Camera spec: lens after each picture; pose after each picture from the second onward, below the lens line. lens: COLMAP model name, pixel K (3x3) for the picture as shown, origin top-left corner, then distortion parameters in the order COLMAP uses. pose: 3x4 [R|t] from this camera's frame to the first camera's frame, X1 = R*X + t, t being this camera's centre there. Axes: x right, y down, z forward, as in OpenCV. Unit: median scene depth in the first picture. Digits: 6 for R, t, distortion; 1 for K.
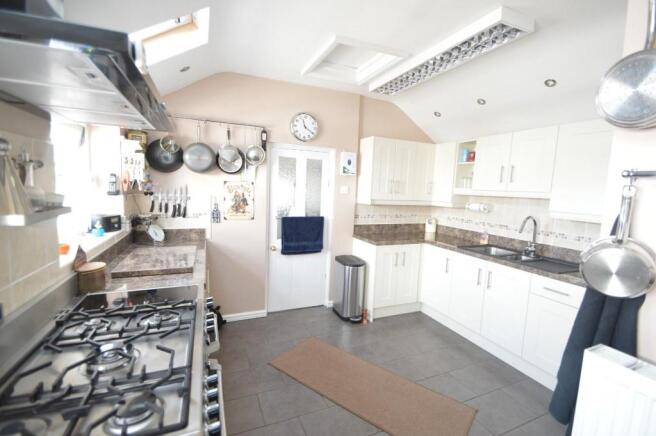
lens RADIAL K [[293.6, 0, 328.9], [0, 293.6, 220.7], [0, 0, 1]] dist [-0.011538, -0.002422]
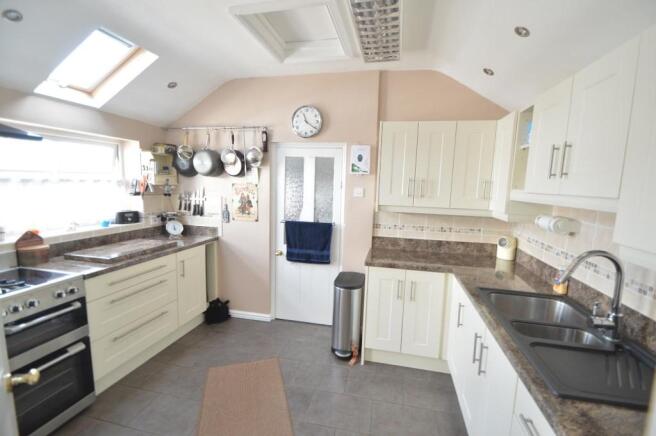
lens RADIAL K [[293.6, 0, 327.6], [0, 293.6, 221.0], [0, 0, 1]] dist [-0.011538, -0.002422]
pose [[0.813396, 0.059021, -0.578709, 0.491681], [-0.064436, 0.997859, 0.011201, -0.031429], [0.578131, 0.028179, 0.815457, 0.310279]]
